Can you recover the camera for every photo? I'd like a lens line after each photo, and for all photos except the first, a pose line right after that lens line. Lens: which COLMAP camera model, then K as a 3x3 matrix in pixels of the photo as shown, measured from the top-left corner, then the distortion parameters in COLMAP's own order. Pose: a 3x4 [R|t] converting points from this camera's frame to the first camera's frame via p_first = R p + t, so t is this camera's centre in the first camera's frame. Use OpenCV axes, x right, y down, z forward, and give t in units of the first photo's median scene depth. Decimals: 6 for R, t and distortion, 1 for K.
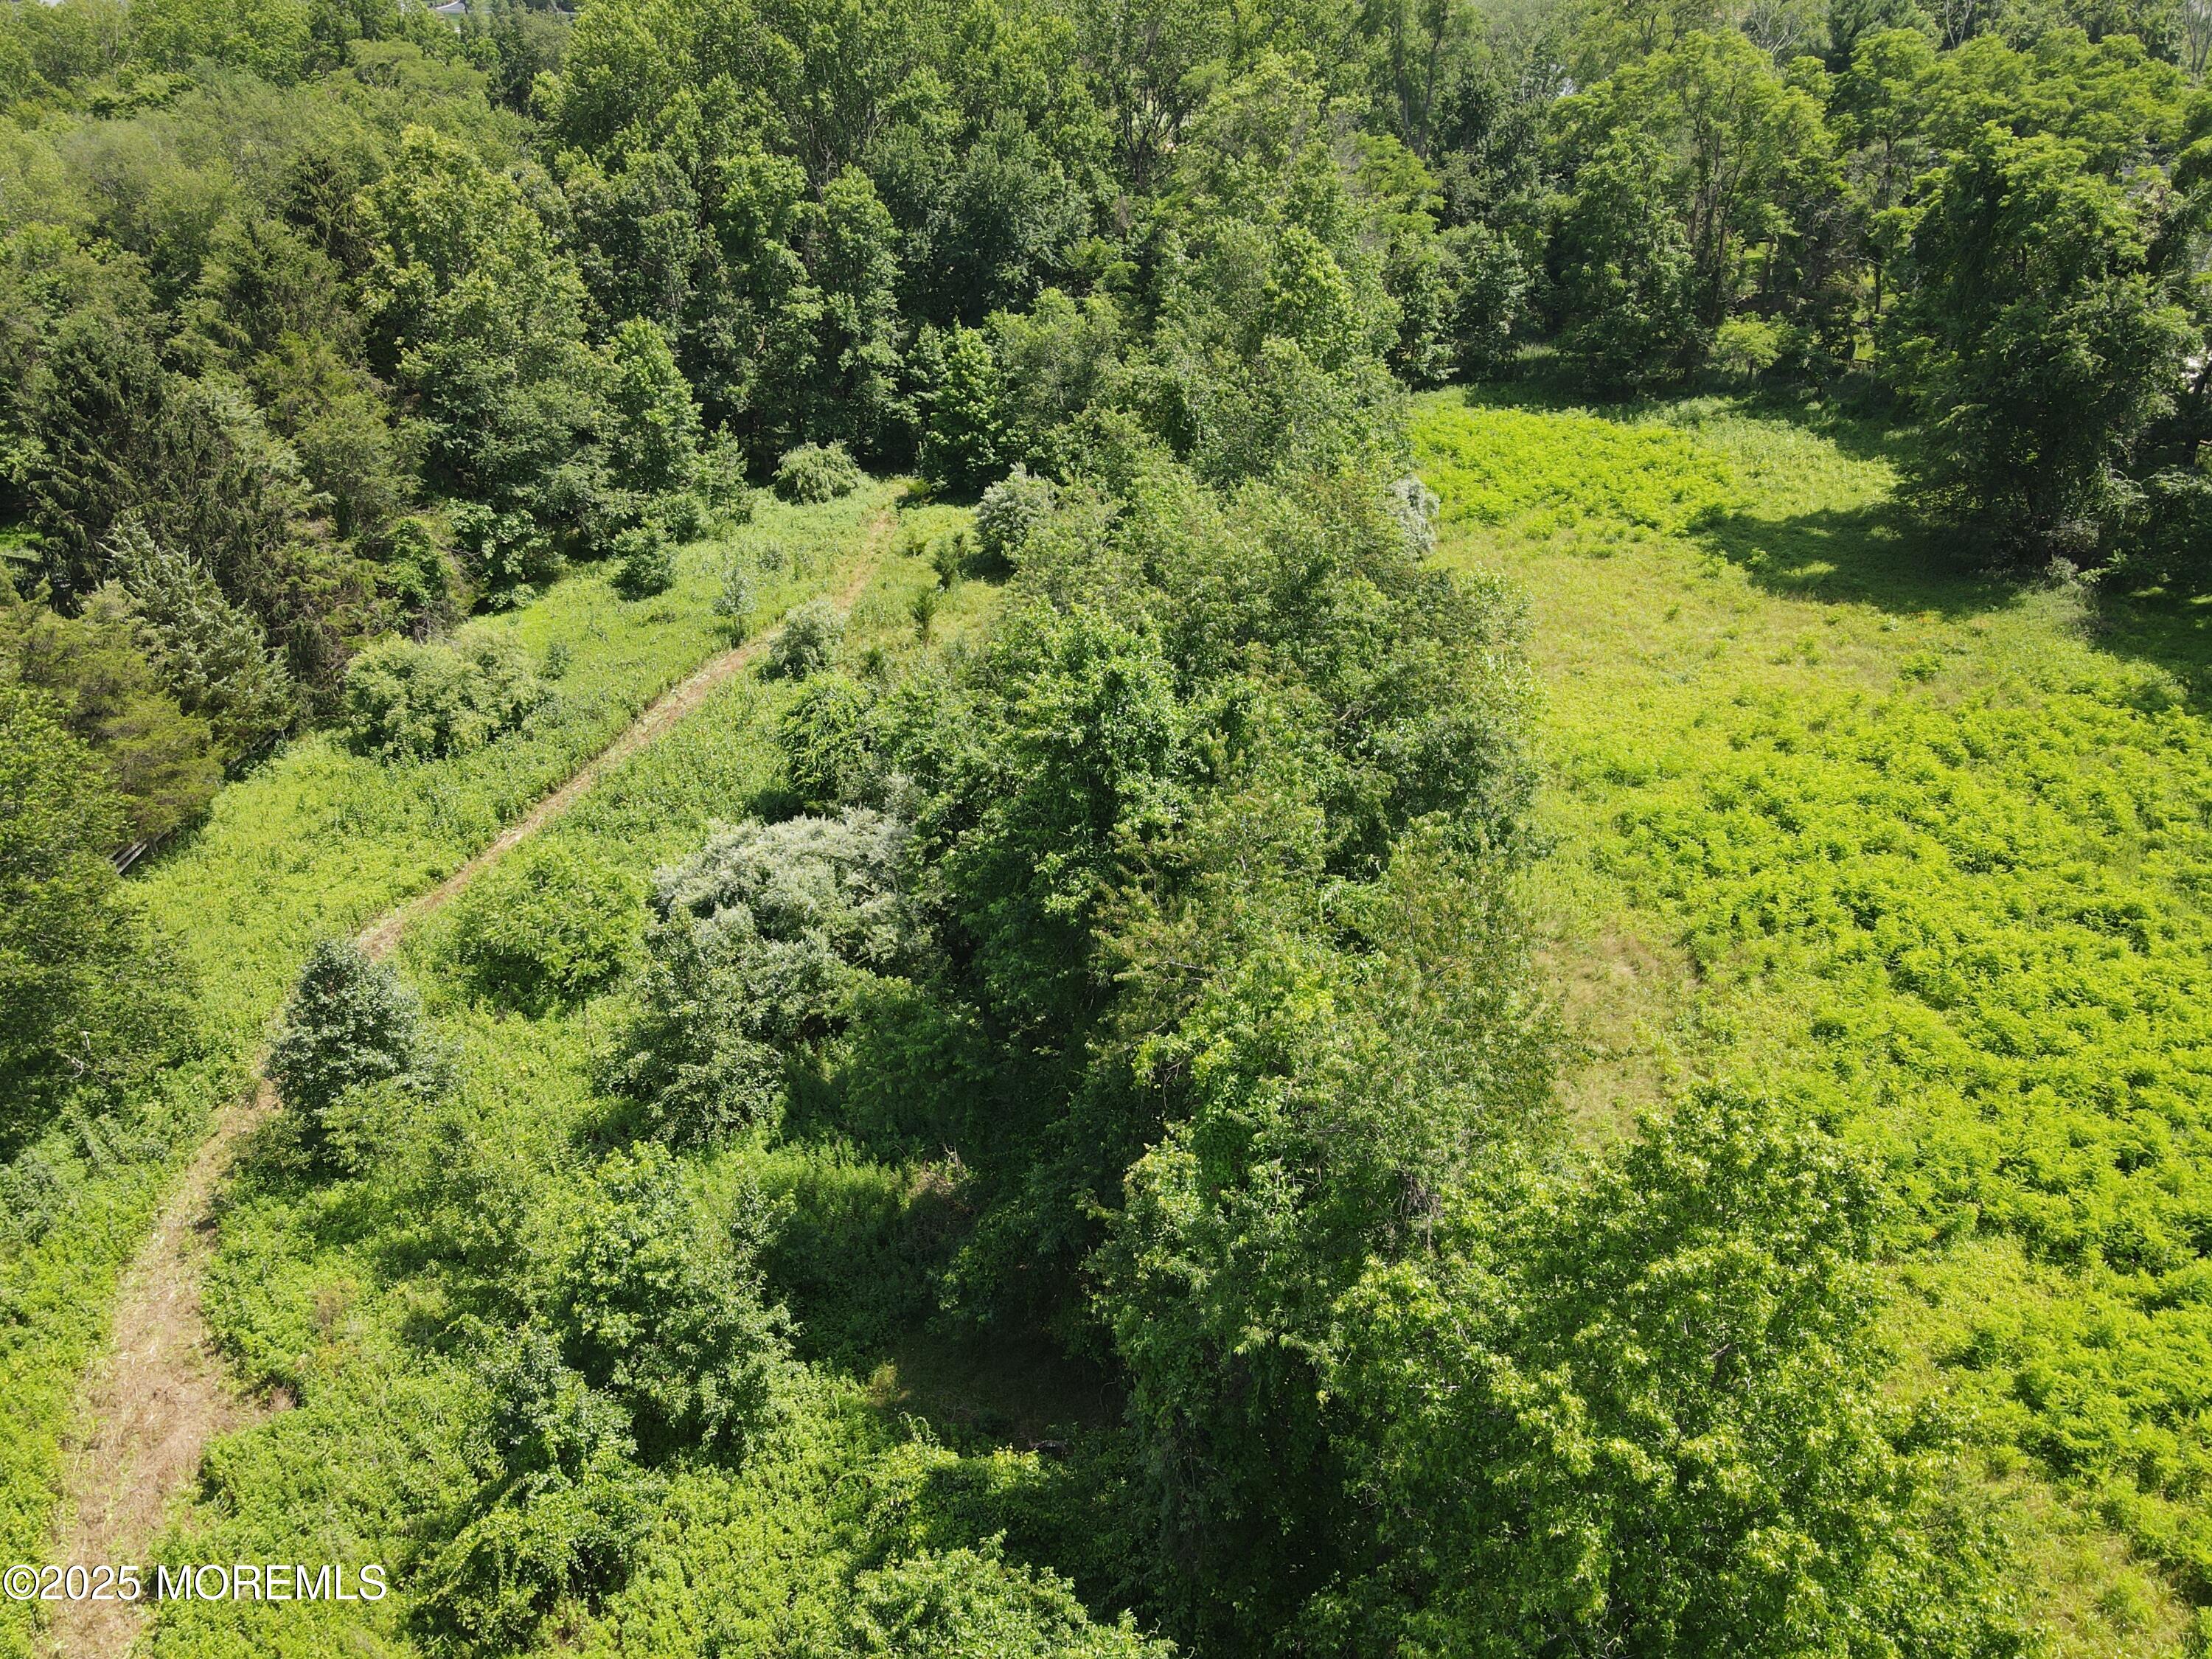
lens RADIAL K [[1602.0, 0, 1108.6], [0, 1602.0, 833.7], [0, 0, 1]] dist [0.005625, -0.007061]
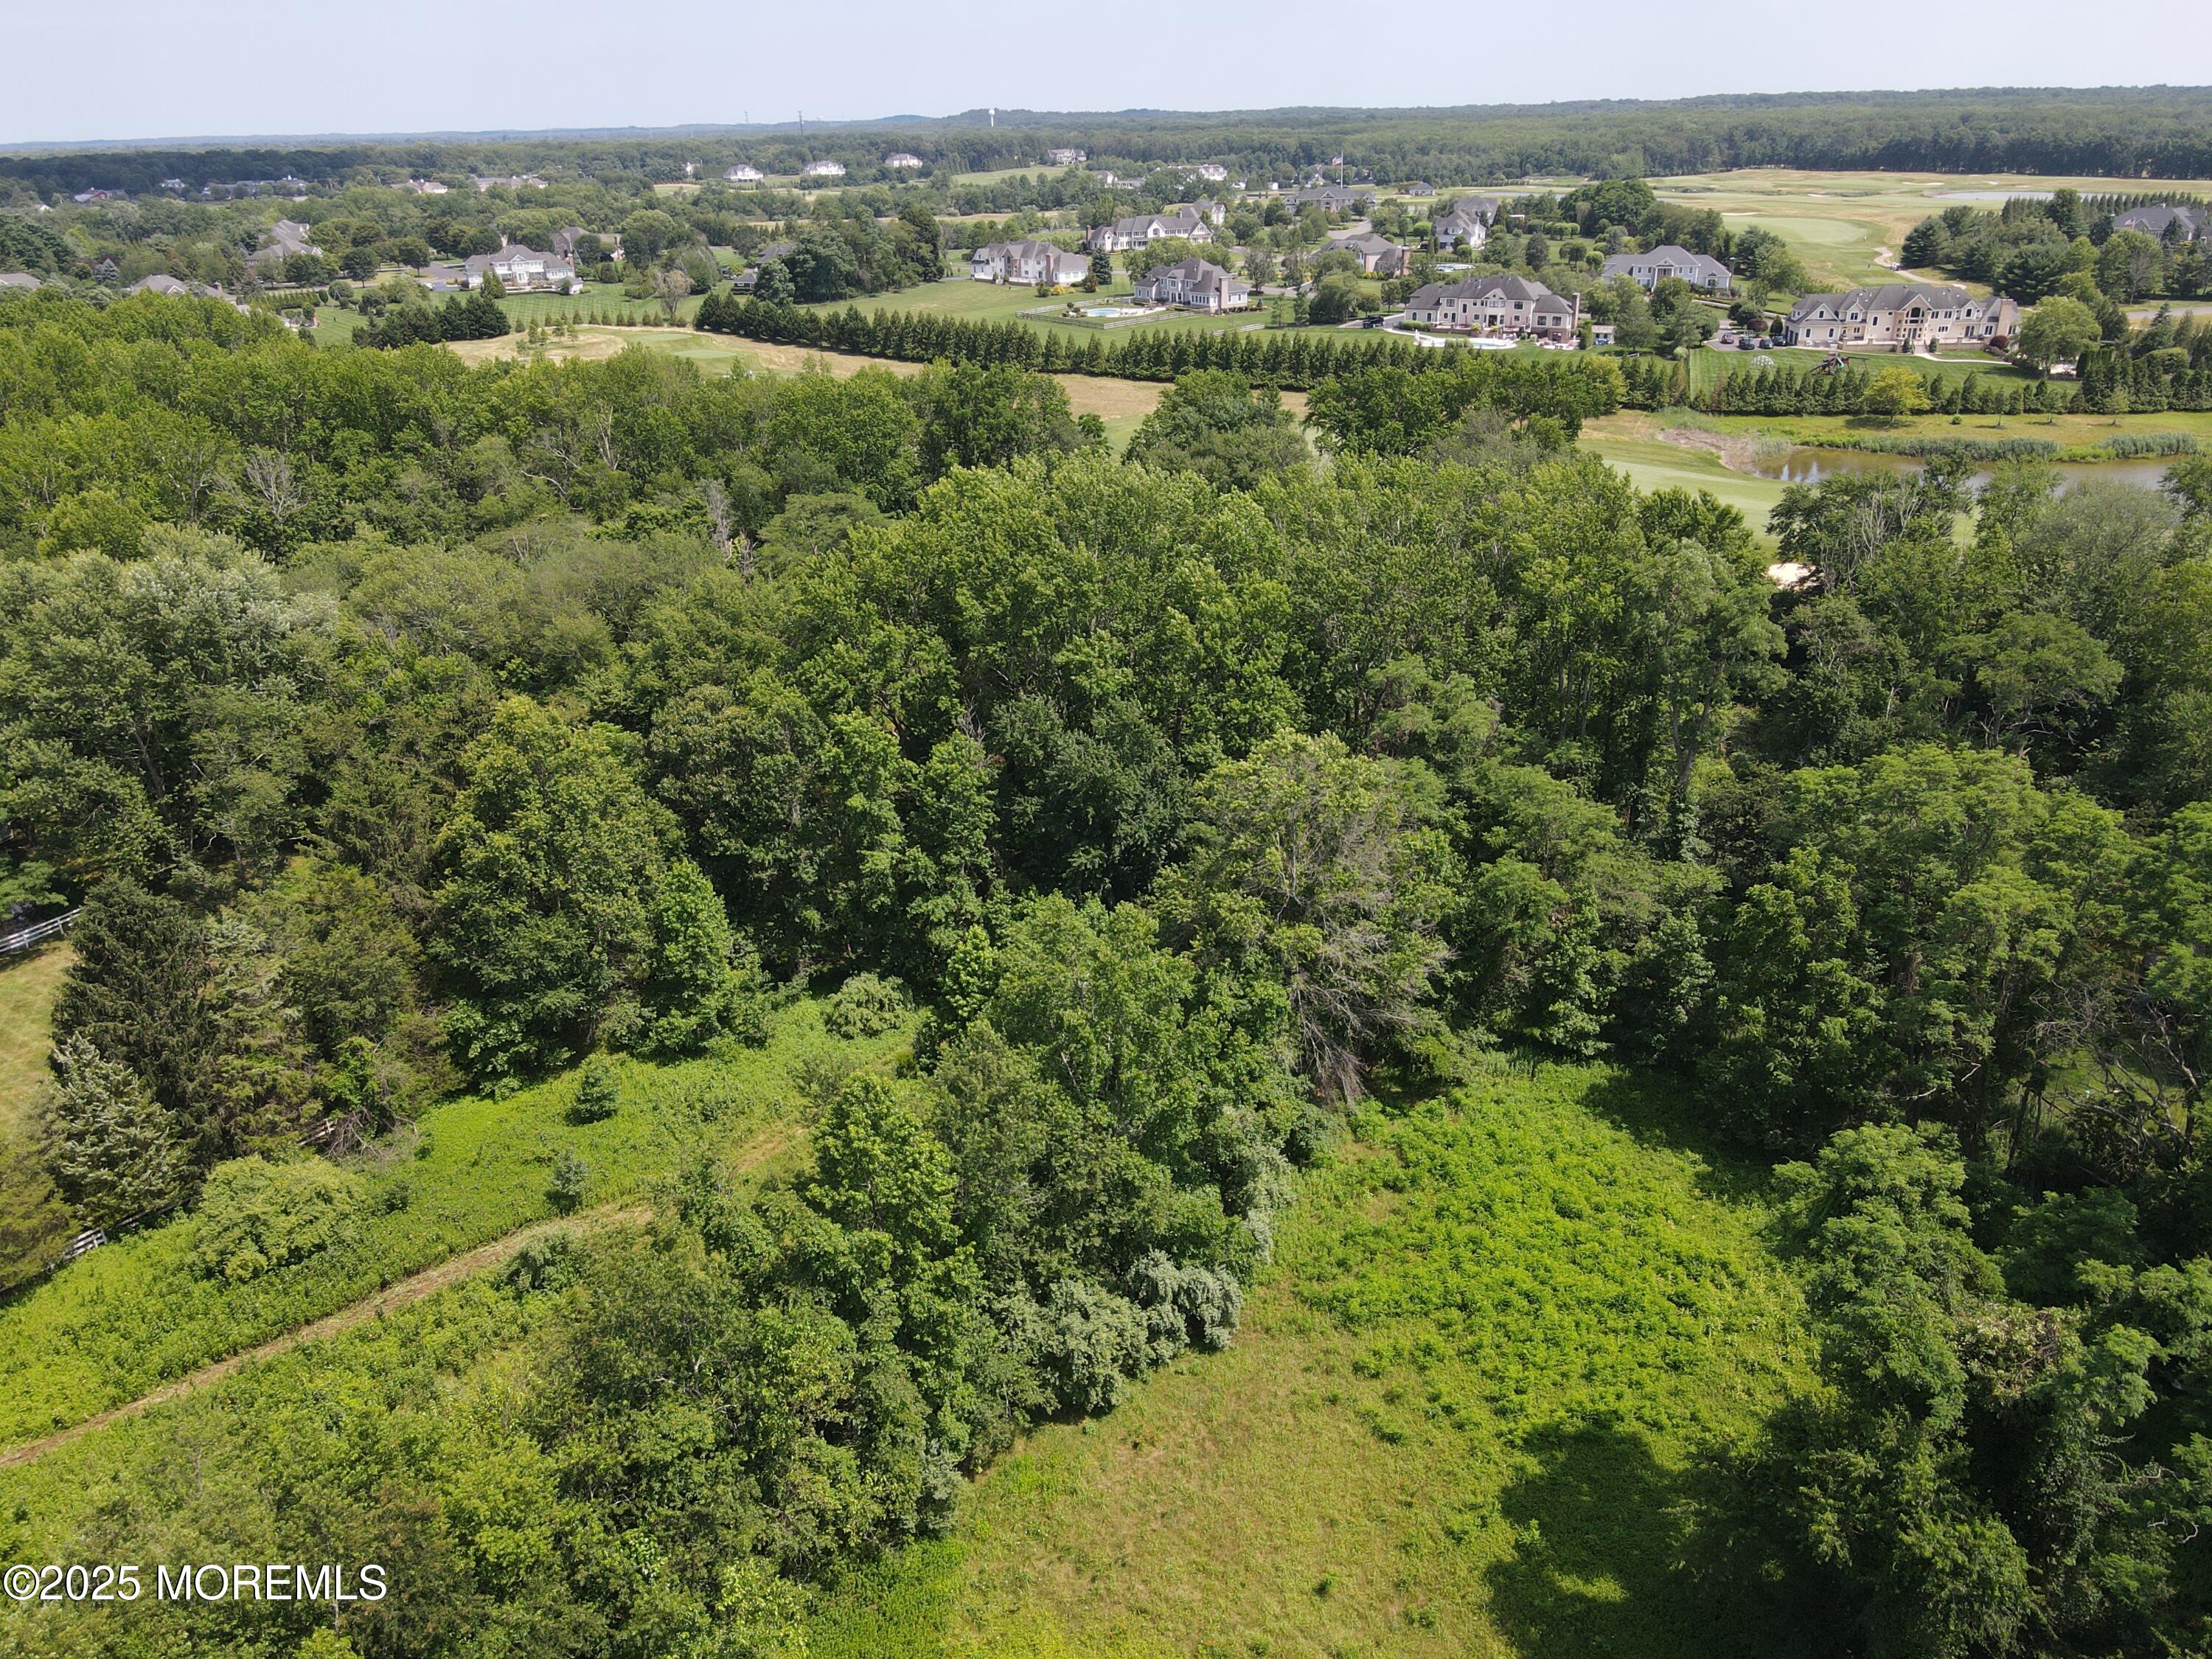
lens RADIAL K [[1602.0, 0, 1101.9], [0, 1602.0, 824.0], [0, 0, 1]] dist [0.005625, -0.007061]
pose [[0.842247, 0.223217, -0.490708, 0.533484], [-0.273810, 0.961227, -0.032716, -0.422313], [0.464379, 0.161916, 0.870710, 0.169679]]
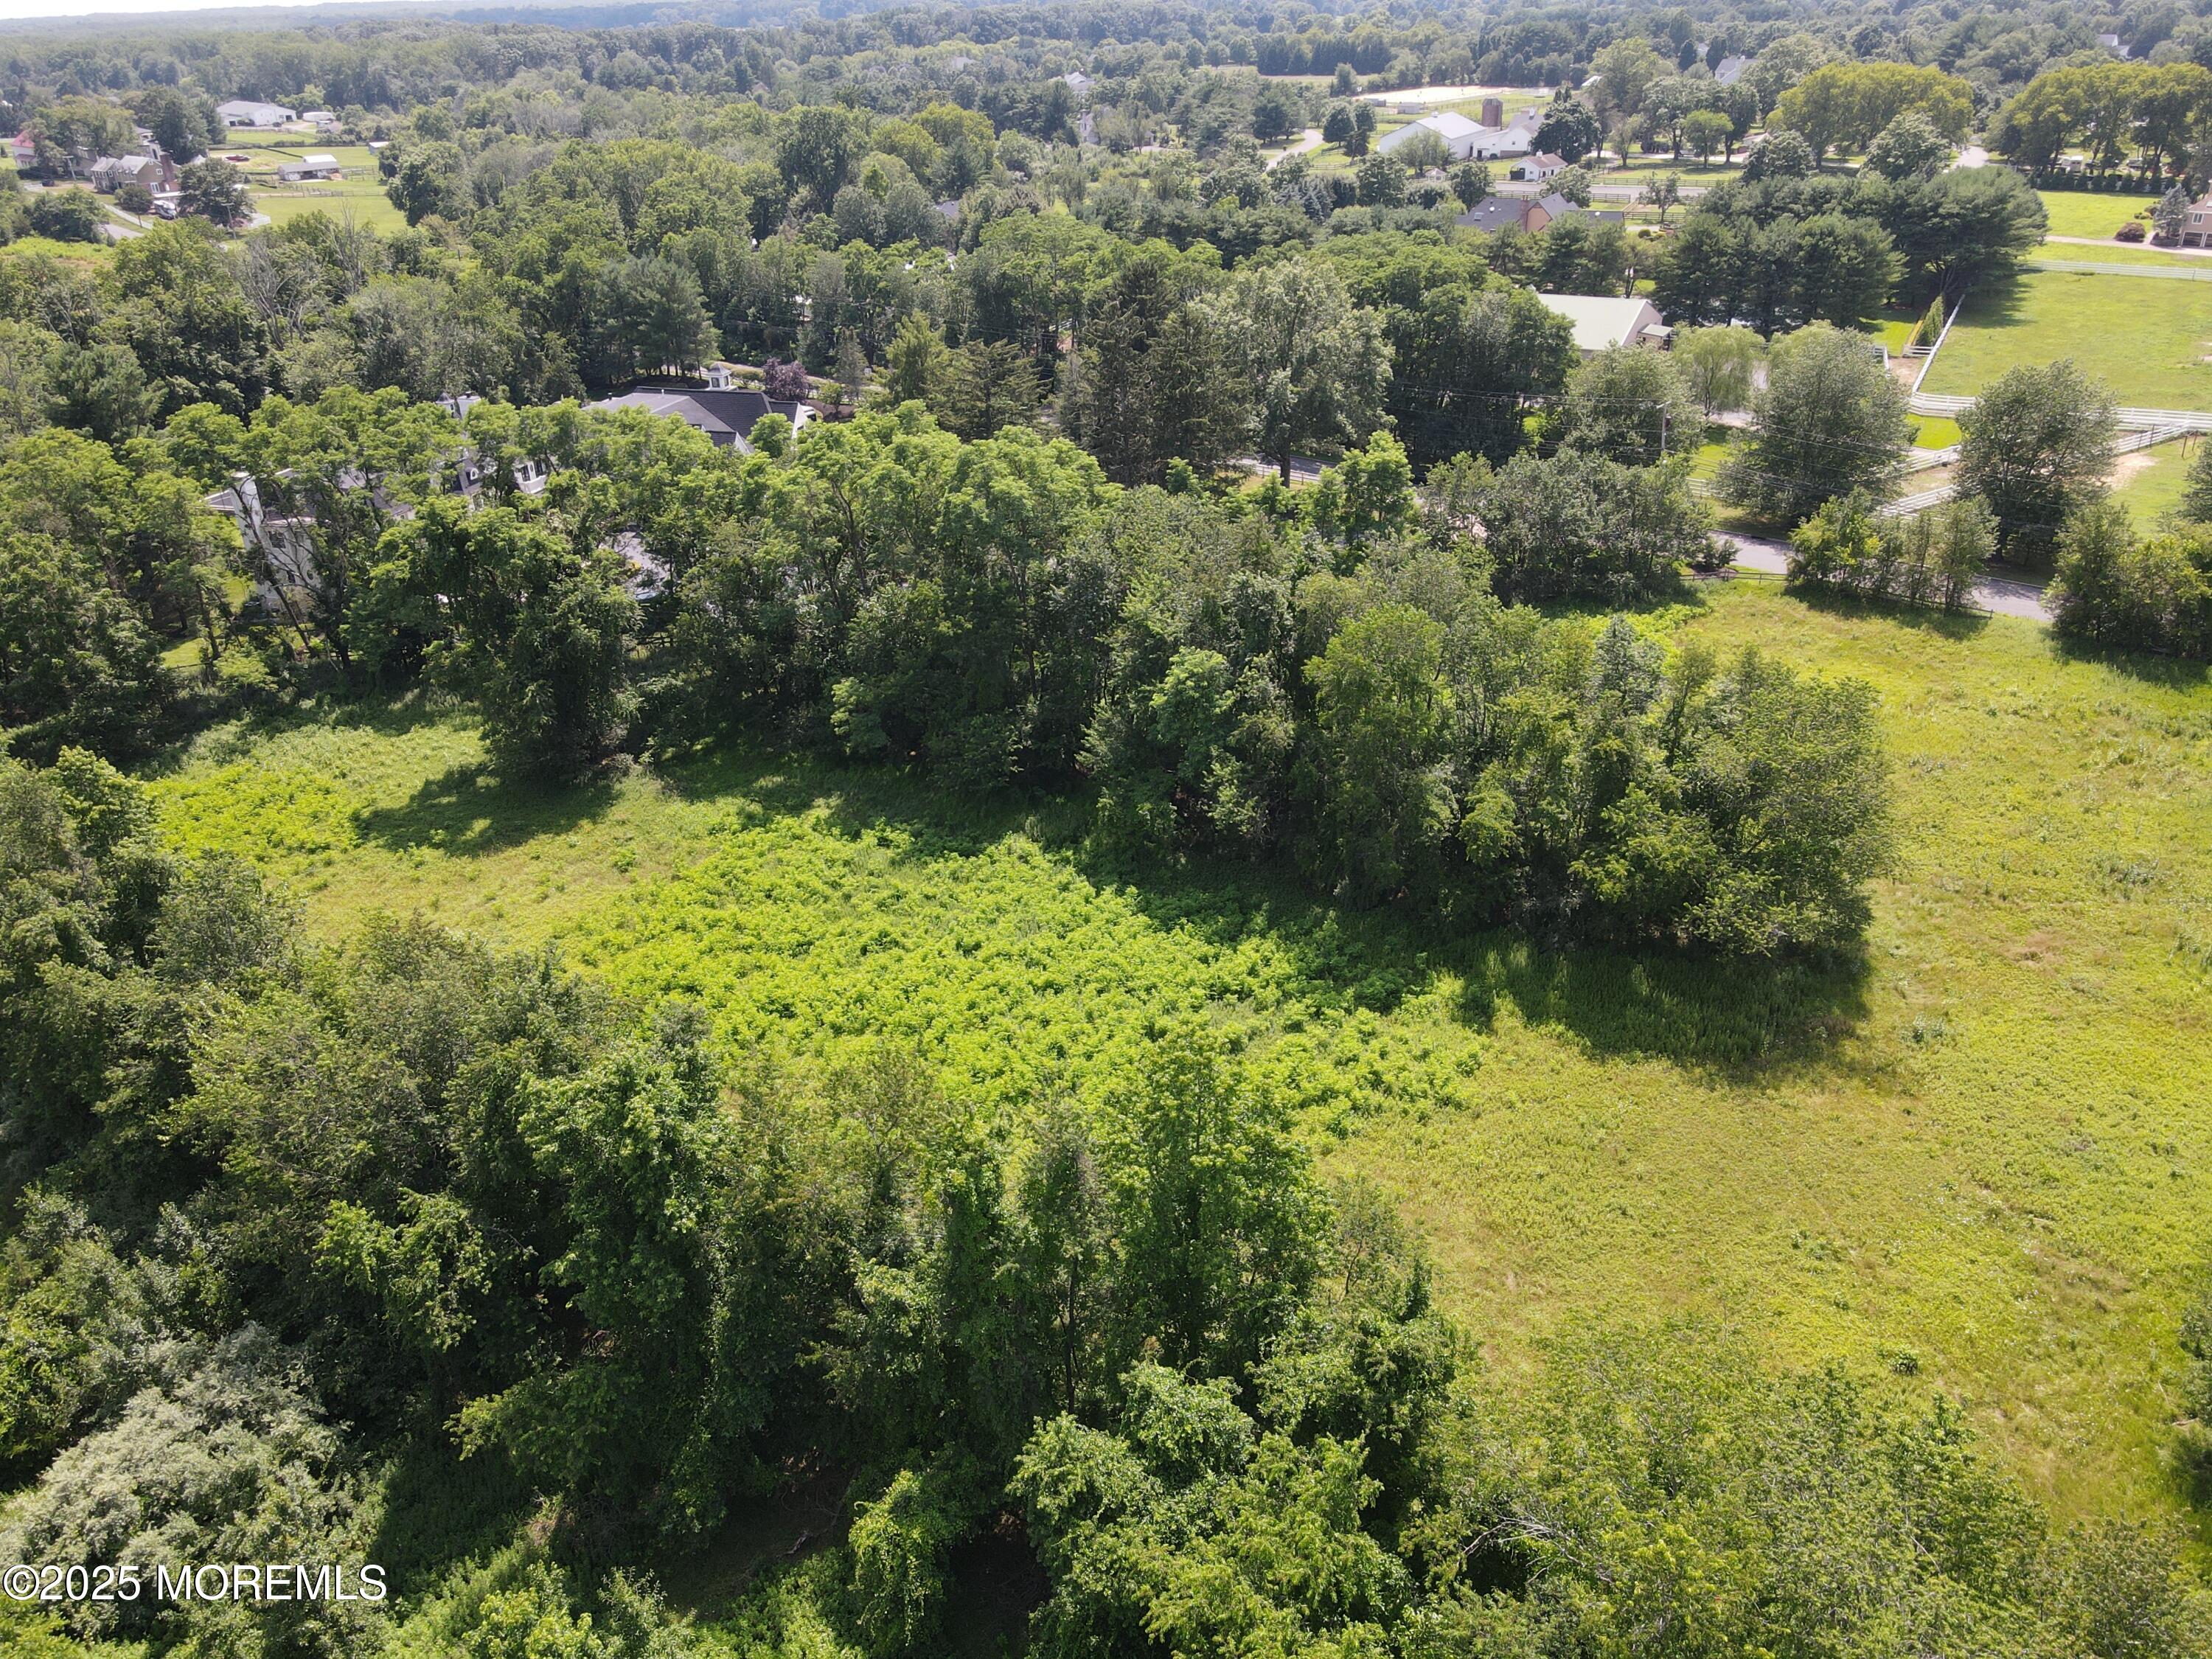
lens RADIAL K [[1602.0, 0, 1106.1], [0, 1602.0, 828.7], [0, 0, 1]] dist [0.005625, -0.007061]
pose [[0.424522, -0.395444, 0.814497, -0.405670], [0.463131, 0.867829, 0.179950, -0.161388], [-0.778005, 0.300826, 0.551555, -0.117763]]
